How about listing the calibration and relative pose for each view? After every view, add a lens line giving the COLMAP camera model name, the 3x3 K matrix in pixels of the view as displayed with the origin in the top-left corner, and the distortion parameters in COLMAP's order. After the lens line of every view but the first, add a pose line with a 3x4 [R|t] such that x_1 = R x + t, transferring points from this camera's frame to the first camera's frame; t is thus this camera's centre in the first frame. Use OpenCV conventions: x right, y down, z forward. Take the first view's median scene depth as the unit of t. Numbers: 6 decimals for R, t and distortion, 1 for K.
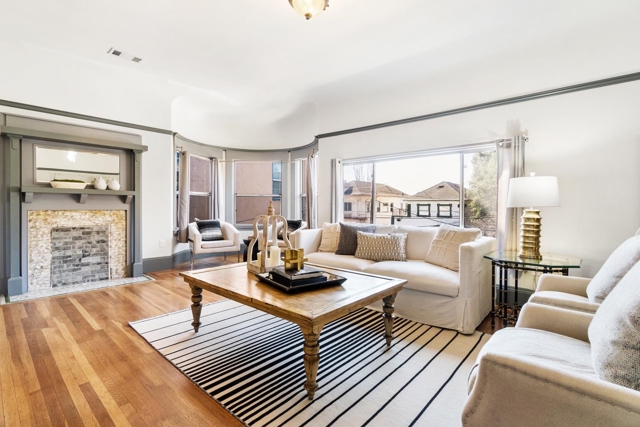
lens RADIAL K [[299.3, 0, 311.9], [0, 299.3, 212.2], [0, 0, 1]] dist [-0.000390, -0.000181]
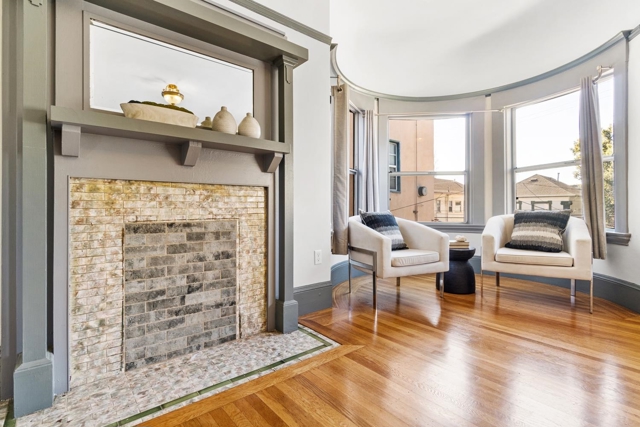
lens RADIAL K [[307.4, 0, 315.7], [0, 307.4, 209.5], [0, 0, 1]] dist [0.000279, -0.000234]
pose [[0.990599, -0.010965, -0.136361, -0.508366], [0.008788, 0.999824, -0.016556, 0.038707], [0.136518, 0.015202, 0.990521, 0.569788]]
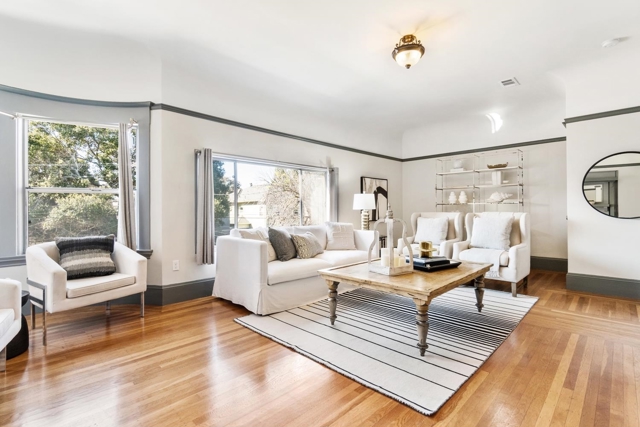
lens RADIAL K [[307.4, 0, 315.7], [0, 307.4, 209.5], [0, 0, 1]] dist [0.000279, -0.000234]
pose [[0.048850, -0.007402, 0.998779, -0.790897], [0.024746, 0.999675, 0.006199, -0.022237], [-0.998500, 0.024413, 0.049017, 0.770458]]
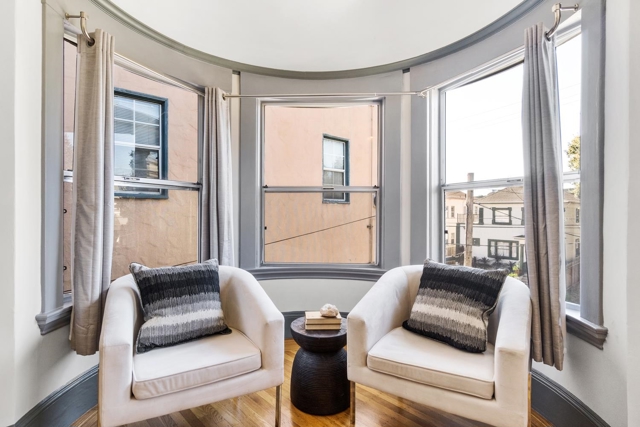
lens RADIAL K [[335.9, 0, 312.1], [0, 335.9, 213.1], [0, 0, 1]] dist [0.002044, 0.000555]
pose [[0.995539, -0.004285, -0.094251, -0.238107], [0.003050, 0.999908, -0.013245, -0.031083], [0.094299, 0.012898, 0.995460, 0.890661]]
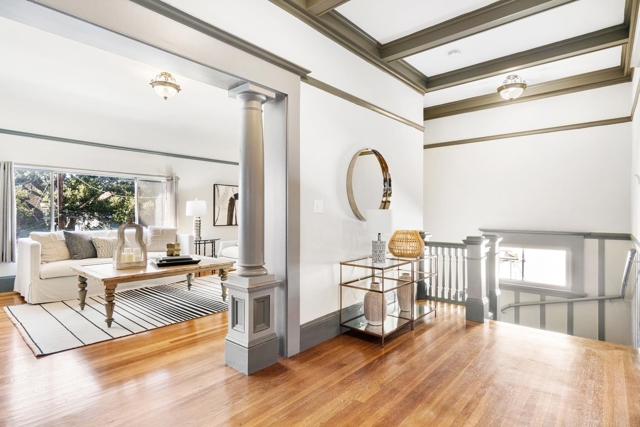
lens RADIAL K [[335.9, 0, 312.1], [0, 335.9, 213.1], [0, 0, 1]] dist [0.002044, 0.000555]
pose [[-0.015659, -0.008813, 0.999839, -1.037049], [0.013323, 0.999871, 0.009021, -0.025145], [-0.999789, 0.013462, -0.015540, 0.143261]]
